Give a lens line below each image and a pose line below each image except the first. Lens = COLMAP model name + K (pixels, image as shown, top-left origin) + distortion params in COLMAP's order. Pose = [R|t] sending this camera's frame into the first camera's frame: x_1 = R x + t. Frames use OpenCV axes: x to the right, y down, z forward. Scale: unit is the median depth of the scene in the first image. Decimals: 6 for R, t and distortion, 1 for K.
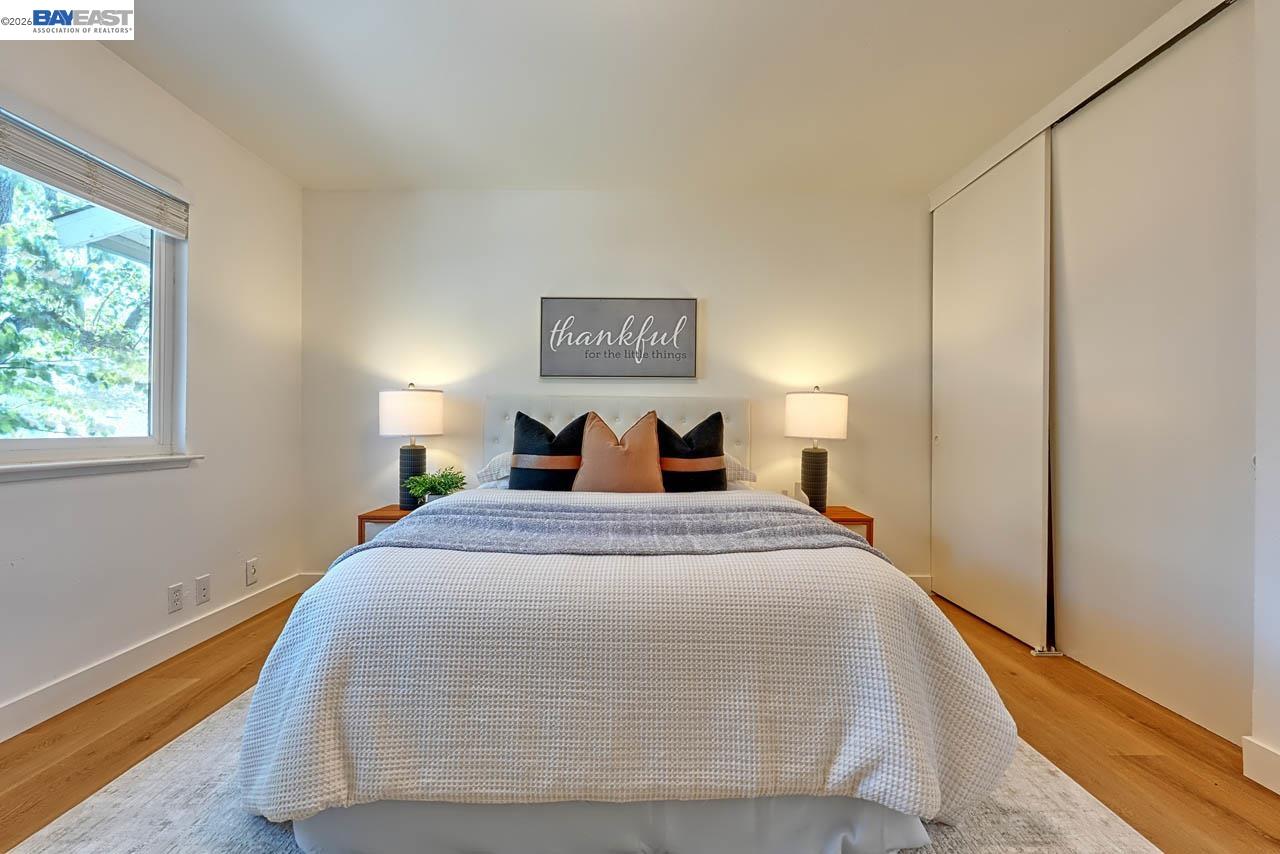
lens RADIAL K [[555.1, 0, 640.0], [0, 555.1, 427.0], [0, 0, 1]] dist [-0.006672, 0.000438]
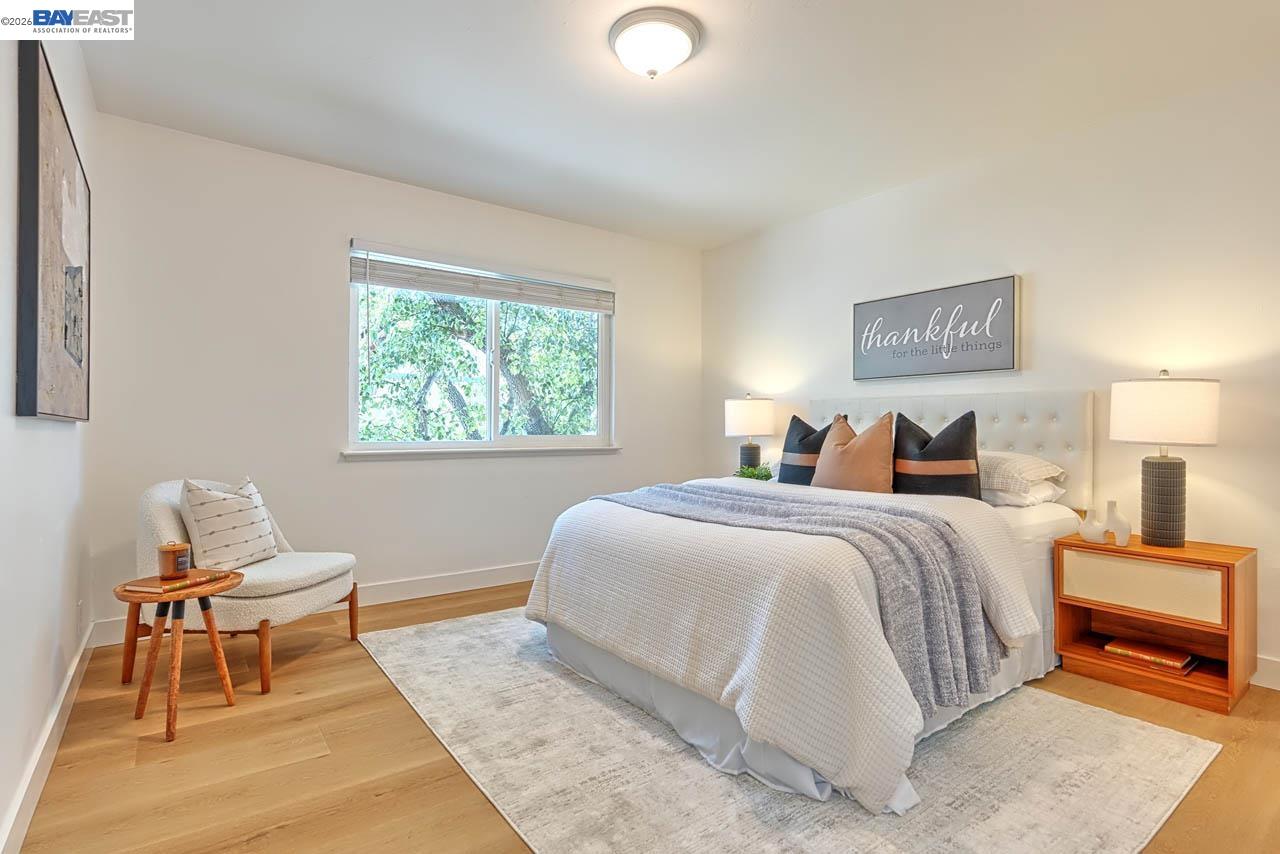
lens RADIAL K [[621.5, 0, 640.0], [0, 621.5, 427.0], [0, 0, 1]] dist [-0.010704, 0.000473]
pose [[0.592522, -0.005651, -0.805534, 0.522197], [0.001648, 0.999982, -0.005802, 0.003204], [0.805552, 0.002111, 0.592521, -0.013919]]
